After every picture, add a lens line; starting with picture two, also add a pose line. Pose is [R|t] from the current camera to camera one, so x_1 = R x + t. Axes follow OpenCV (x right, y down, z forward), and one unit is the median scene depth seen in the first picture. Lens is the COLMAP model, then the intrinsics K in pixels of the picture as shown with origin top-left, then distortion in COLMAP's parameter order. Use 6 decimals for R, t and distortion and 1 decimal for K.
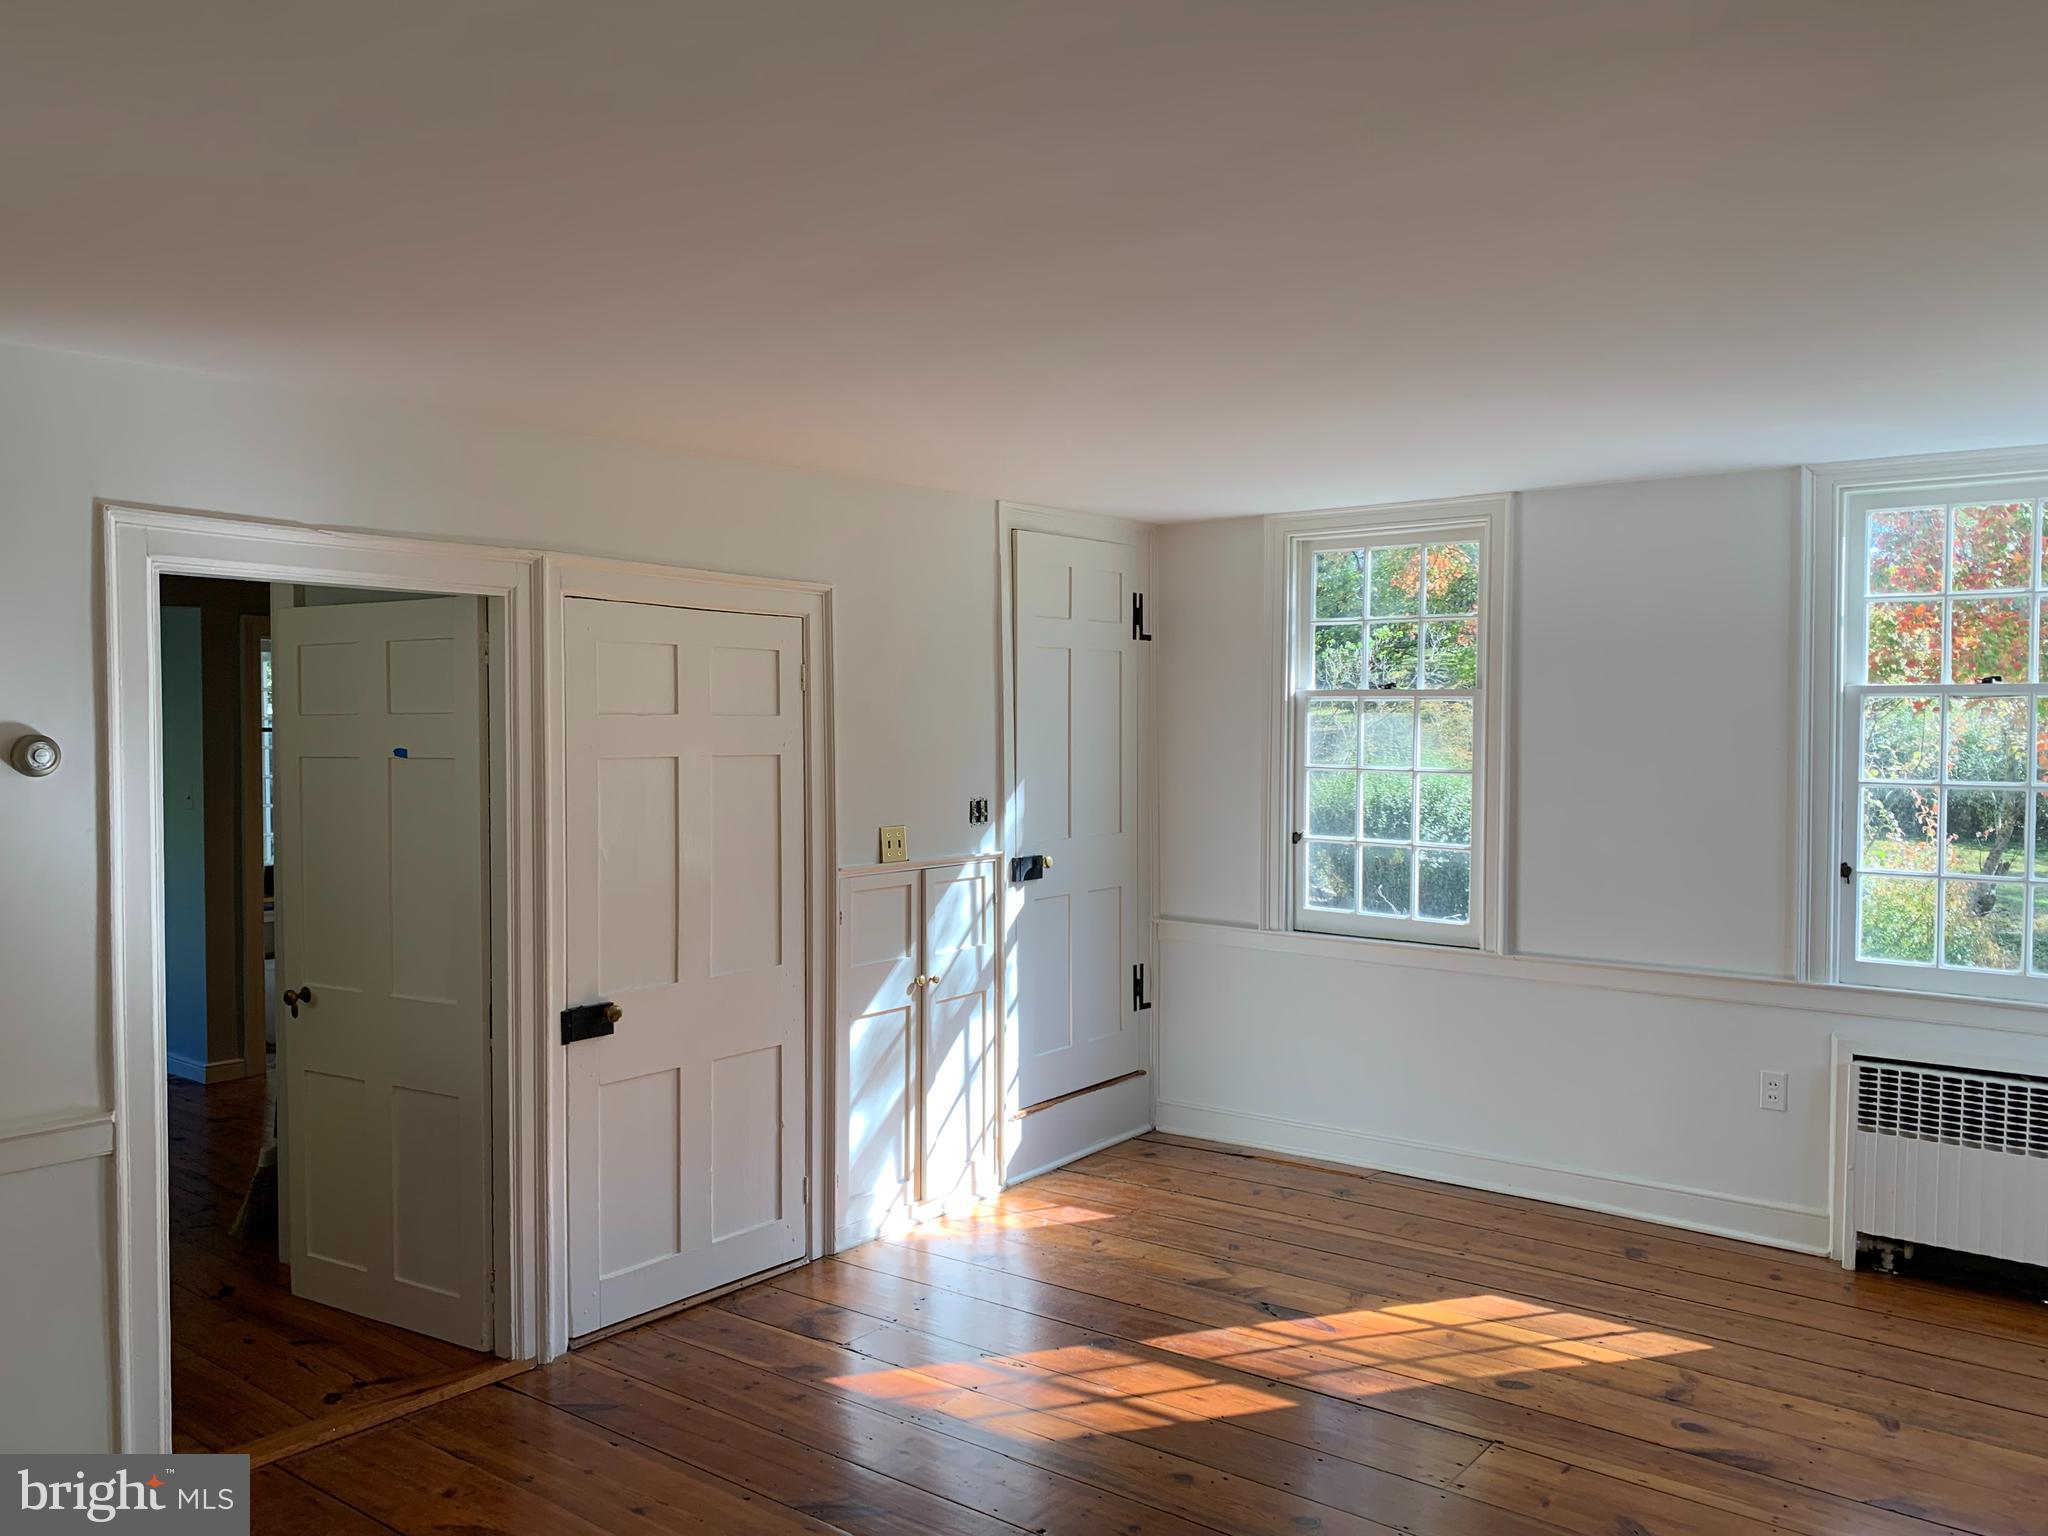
lens RADIAL K [[1562.9, 0, 1024.0], [0, 1562.9, 768.0], [0, 0, 1]] dist [0.009501, 0.003806]
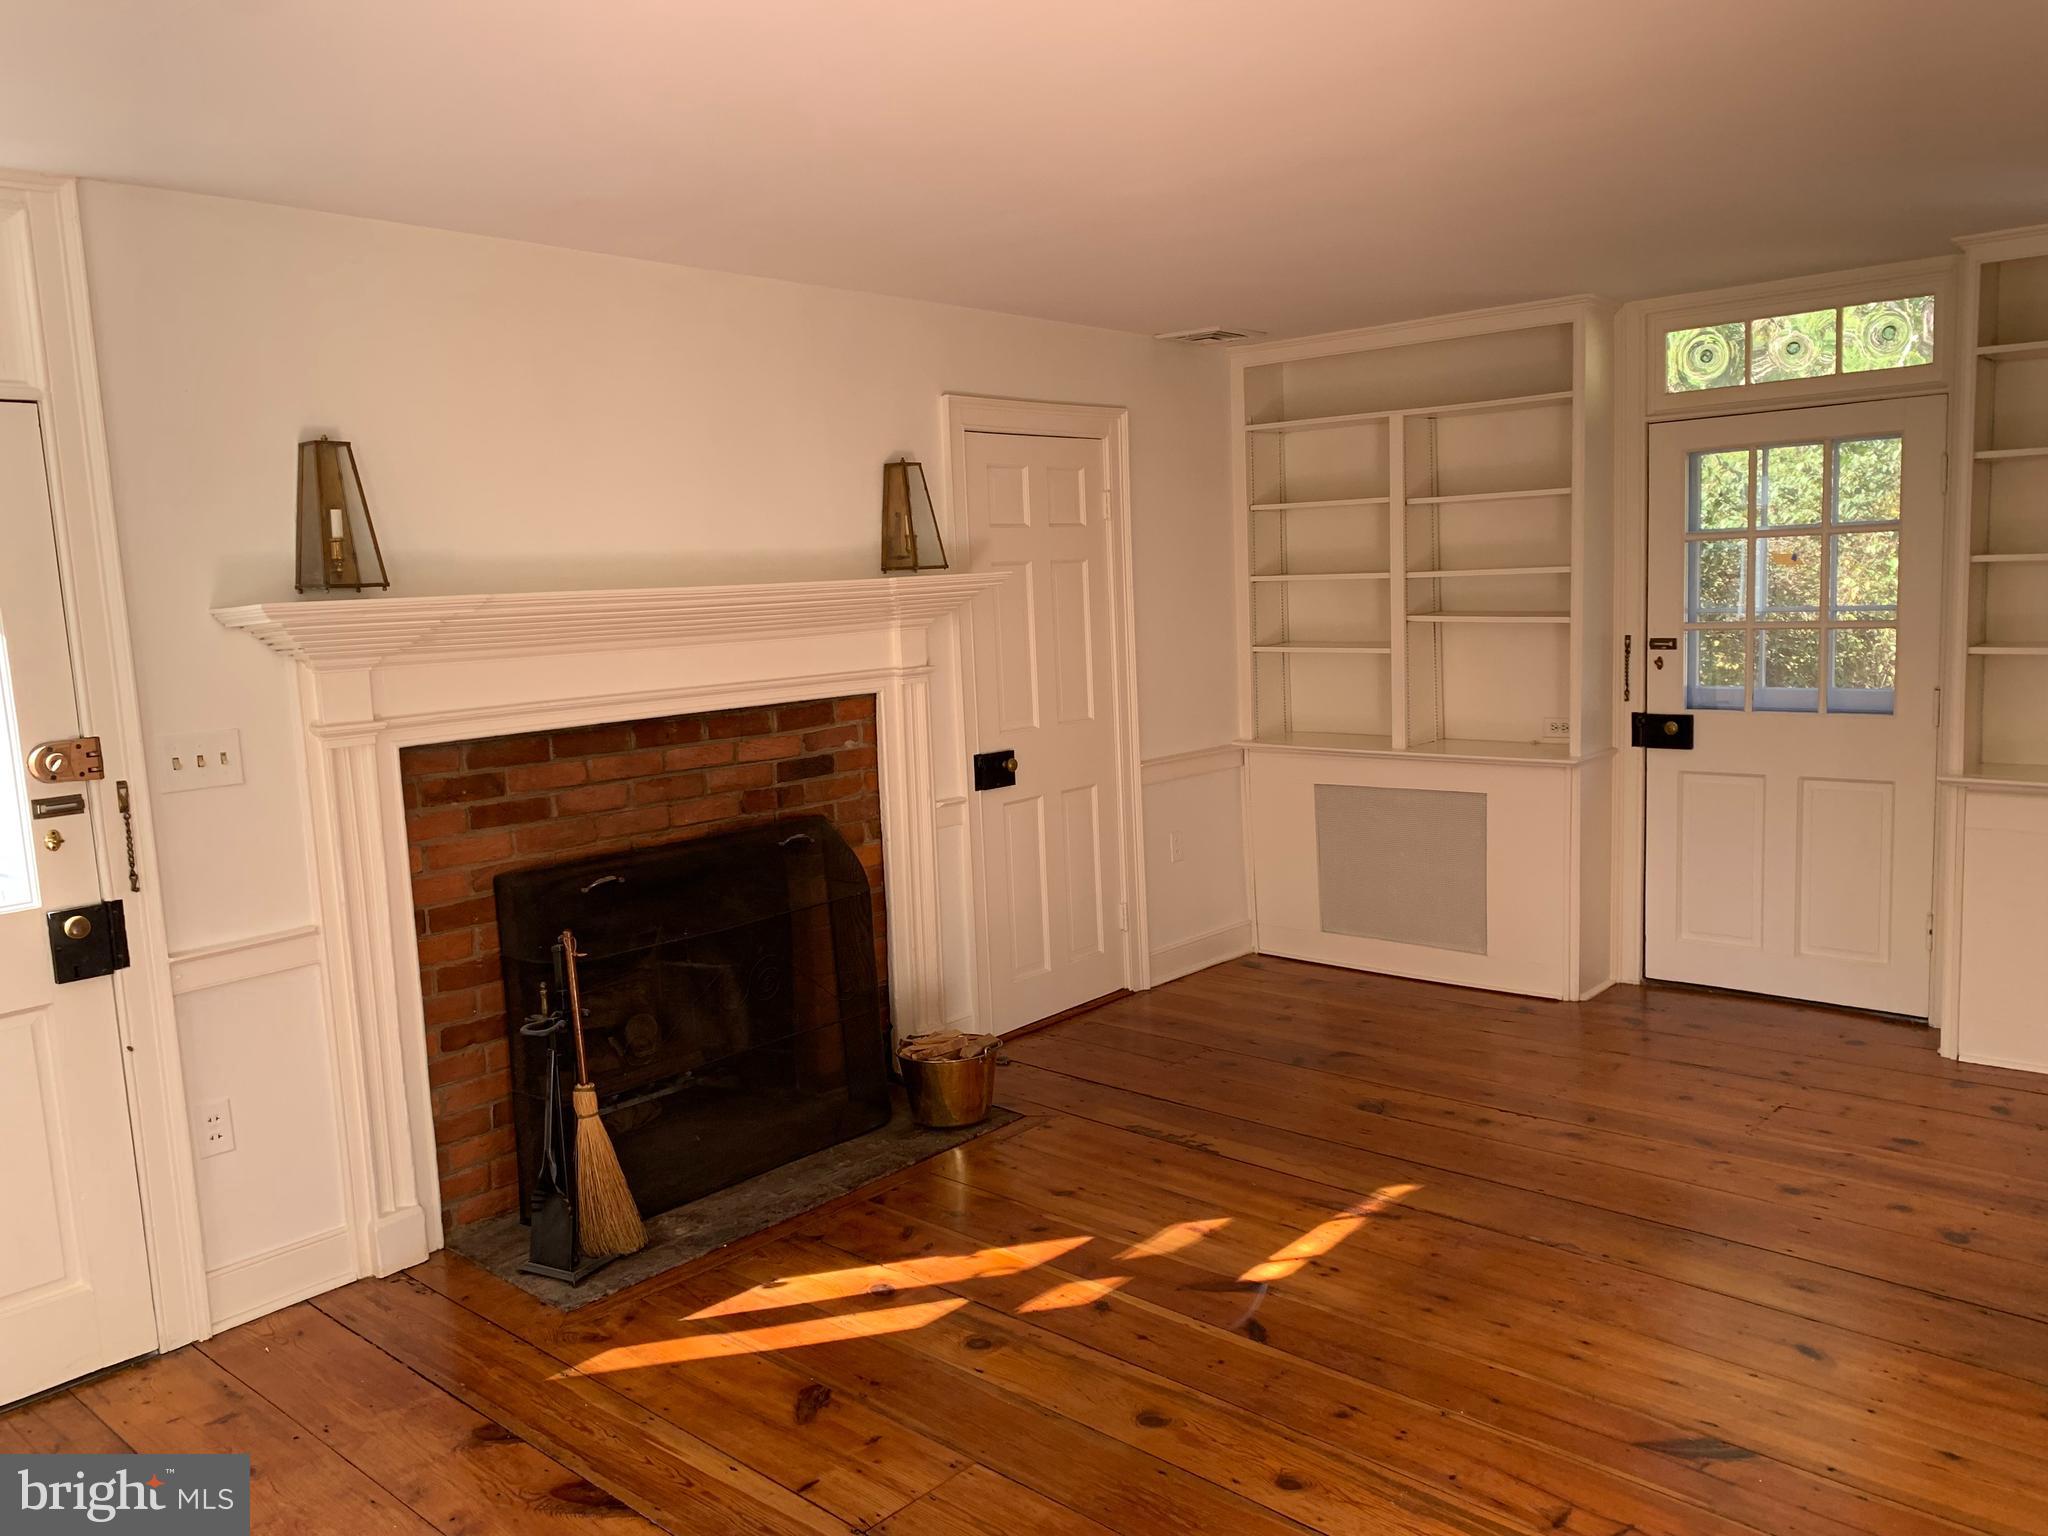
lens RADIAL K [[1514.6, 0, 983.7], [0, 1514.6, 771.8], [0, 0, 1]] dist [0.089424, -0.107817]
pose [[-0.994447, 0.026221, 0.101918, 0.125316], [0.042011, 0.986859, 0.156025, -0.026294], [-0.096488, 0.159441, -0.982481, 1.279028]]
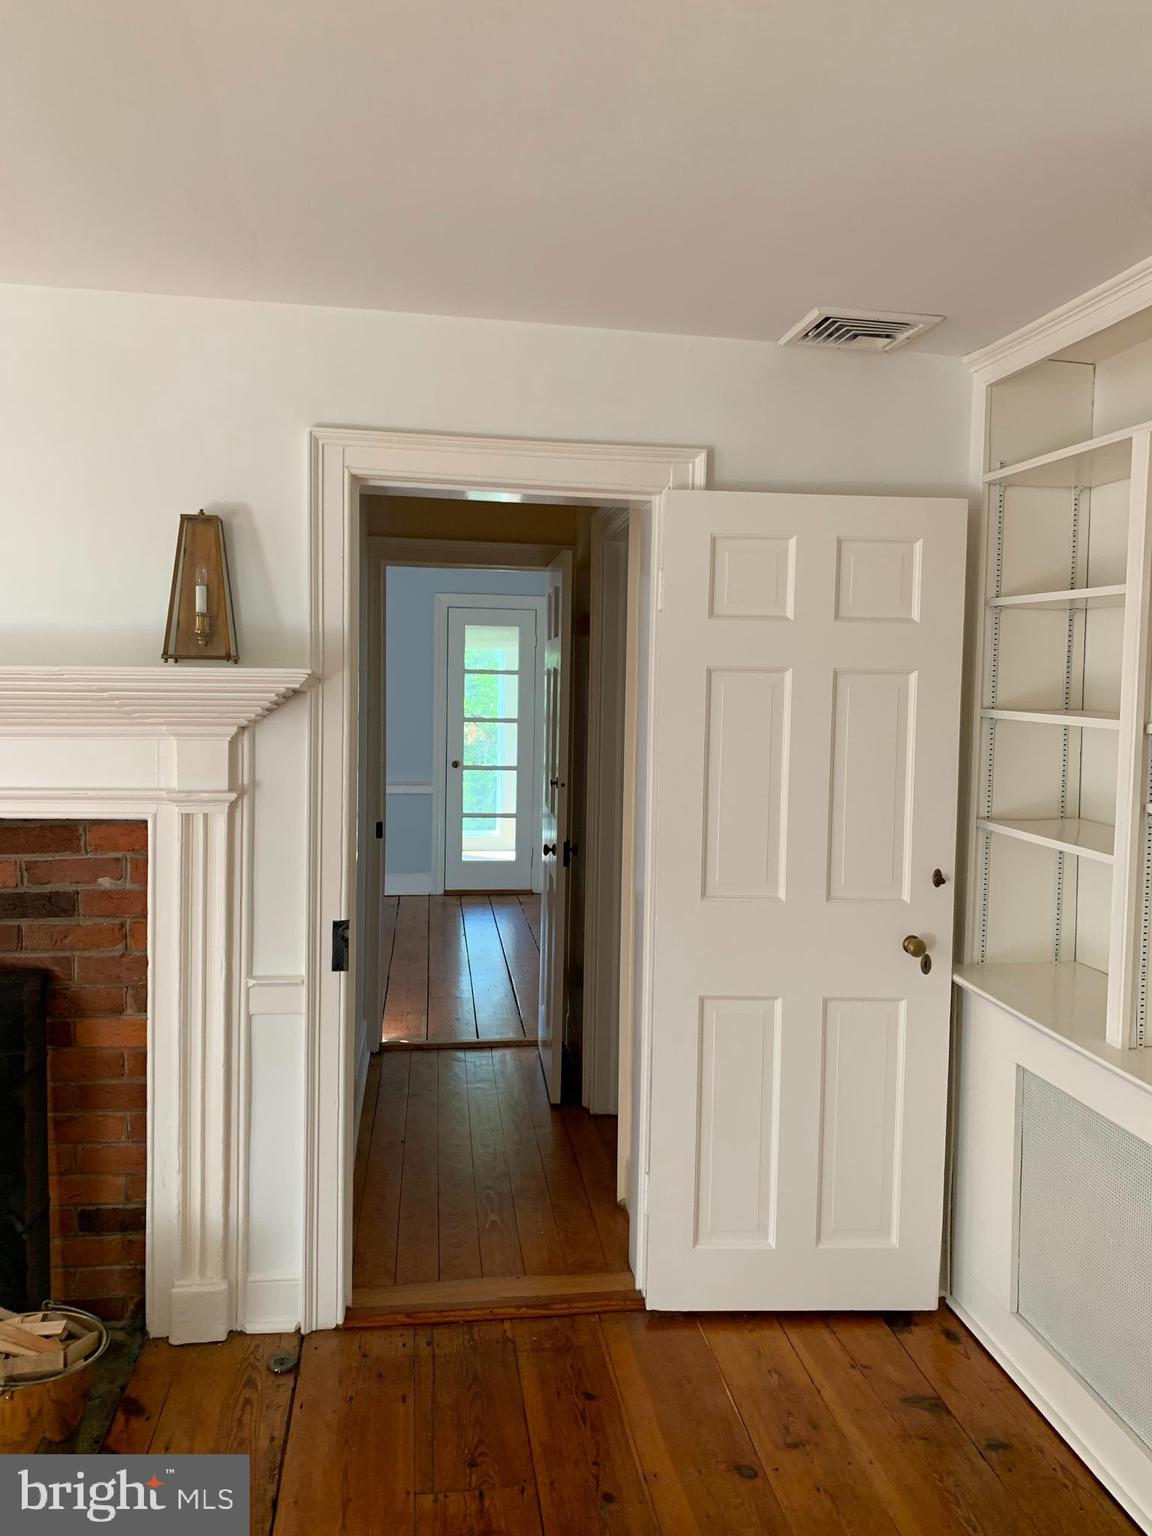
lens RADIAL K [[1172.3, 0, 578.9], [0, 1172.3, 743.7], [0, 0, 1]] dist [0.007501, -0.009267]
pose [[-0.721507, -0.056663, 0.690085, -0.269816], [-0.003871, 0.996960, 0.077814, -0.007343], [-0.692396, 0.053472, -0.719533, 0.534945]]
